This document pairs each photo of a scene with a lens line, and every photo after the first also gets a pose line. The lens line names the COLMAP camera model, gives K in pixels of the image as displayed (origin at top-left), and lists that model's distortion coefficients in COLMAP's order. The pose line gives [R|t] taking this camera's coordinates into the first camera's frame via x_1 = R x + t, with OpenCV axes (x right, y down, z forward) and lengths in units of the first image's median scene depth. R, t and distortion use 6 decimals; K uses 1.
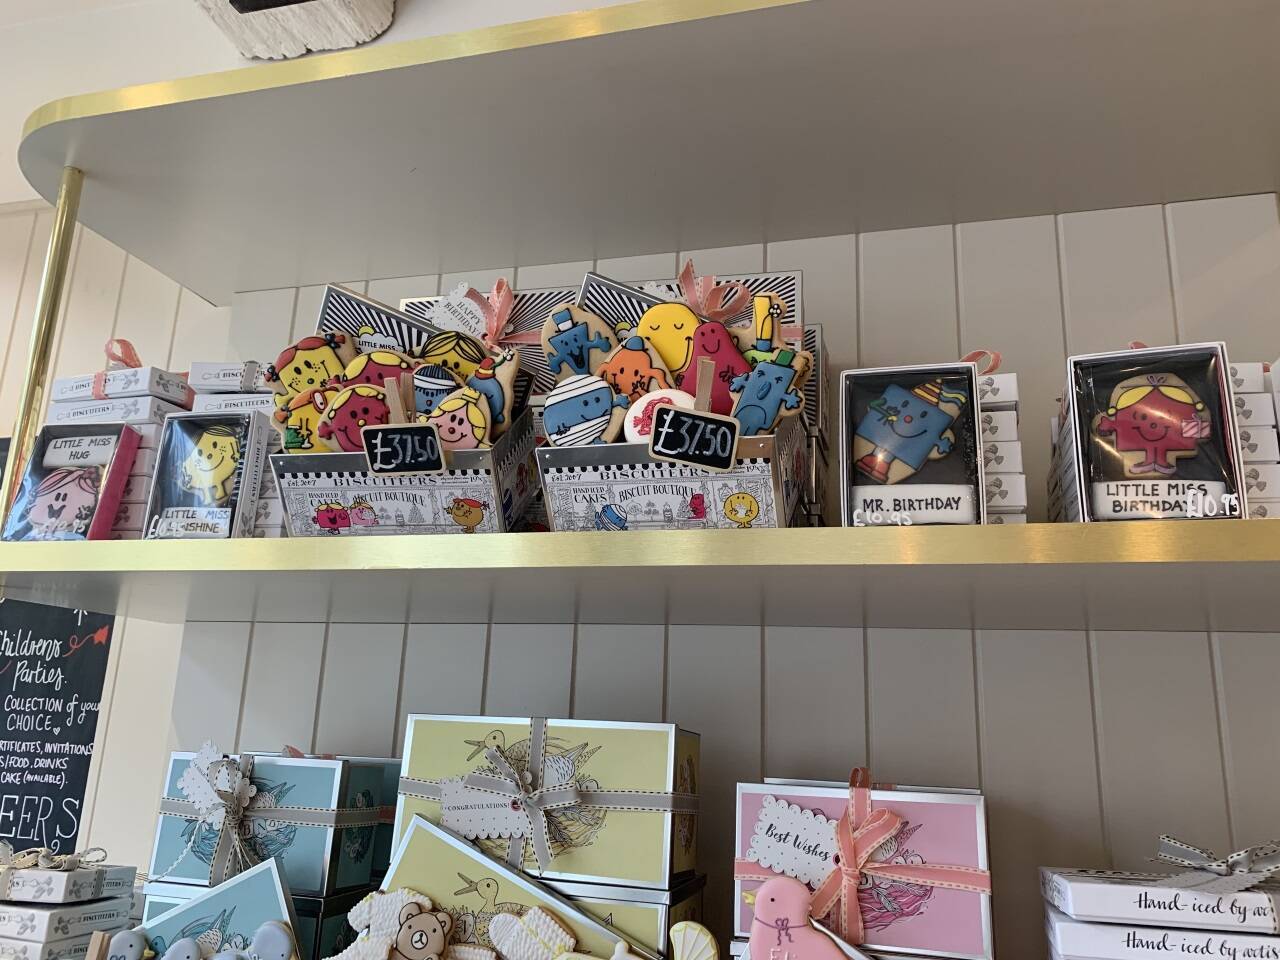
lens RADIAL K [[981.3, 0, 640.0], [0, 981.3, 480.0], [0, 0, 1]] dist [0.006836, 0.009238]
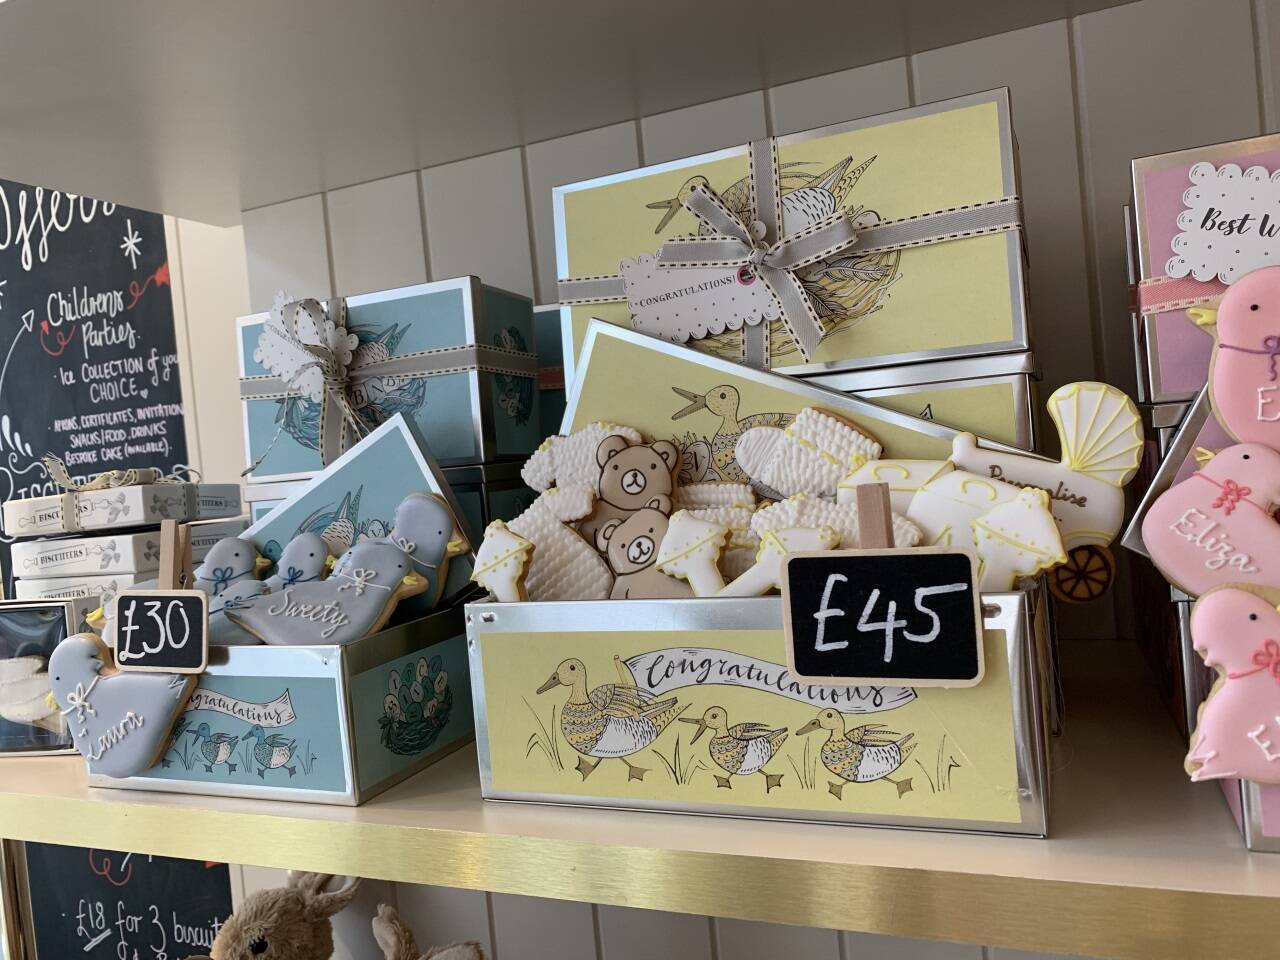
lens RADIAL K [[957.1, 0, 653.7], [0, 957.1, 478.2], [0, 0, 1]] dist [0.084797, -0.126916]
pose [[0.985862, -0.123213, -0.113559, -0.121424], [0.149752, 0.951930, 0.267214, 0.260921], [0.075176, -0.280441, 0.956923, 0.342780]]
